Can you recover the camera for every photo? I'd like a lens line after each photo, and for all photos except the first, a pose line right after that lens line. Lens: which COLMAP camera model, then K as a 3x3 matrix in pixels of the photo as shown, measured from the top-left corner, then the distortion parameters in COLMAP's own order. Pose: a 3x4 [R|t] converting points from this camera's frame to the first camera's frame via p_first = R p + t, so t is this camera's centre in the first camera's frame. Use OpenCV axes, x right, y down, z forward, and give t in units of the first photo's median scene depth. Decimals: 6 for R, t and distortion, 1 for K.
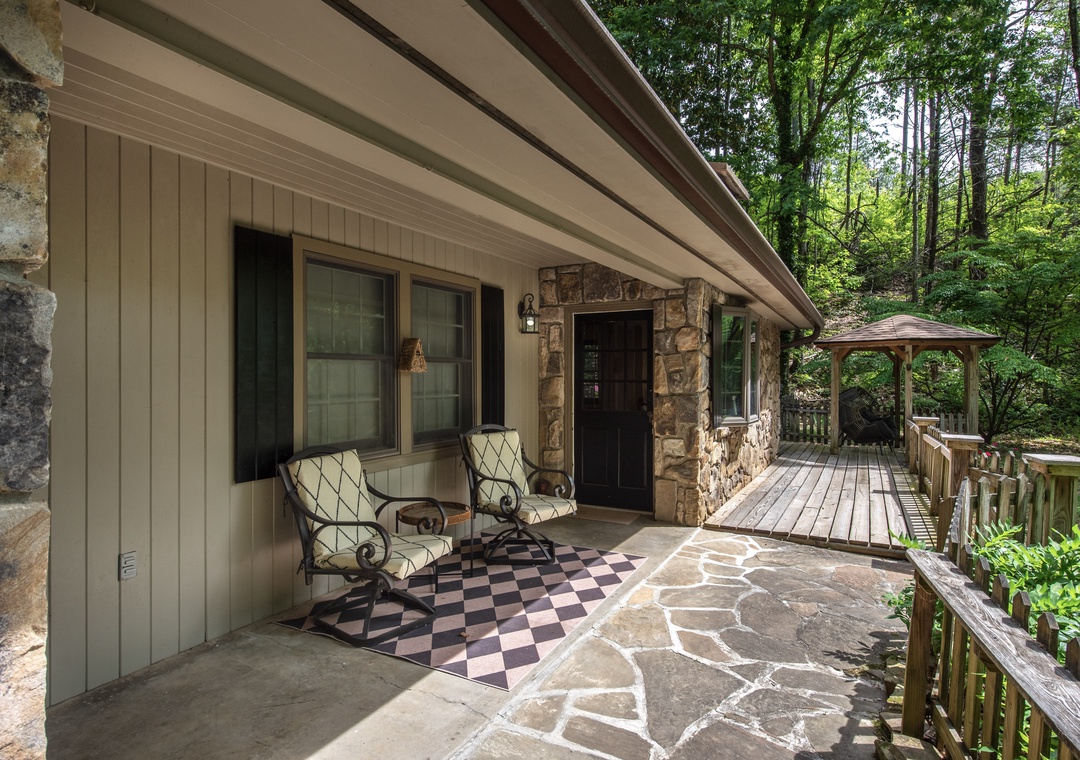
lens RADIAL K [[585.6, 0, 539.2], [0, 585.6, 373.8], [0, 0, 1]] dist [-0.004569, -0.000322]
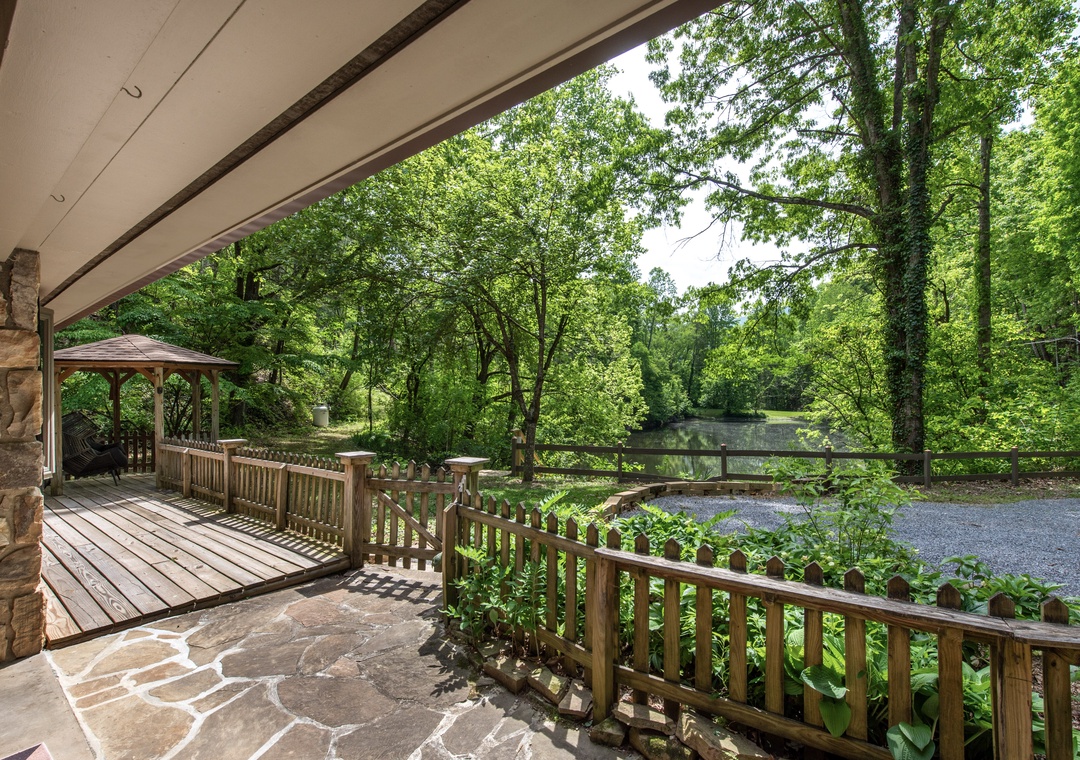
lens RADIAL K [[521.3, 0, 540.0], [0, 521.3, 380.0], [0, 0, 1]] dist [0.001254, 0.000164]
pose [[0.176943, 0.012970, 0.984136, -0.180611], [0.011260, 0.999821, -0.015201, -0.012870], [-0.984157, 0.013771, 0.176765, 0.370712]]
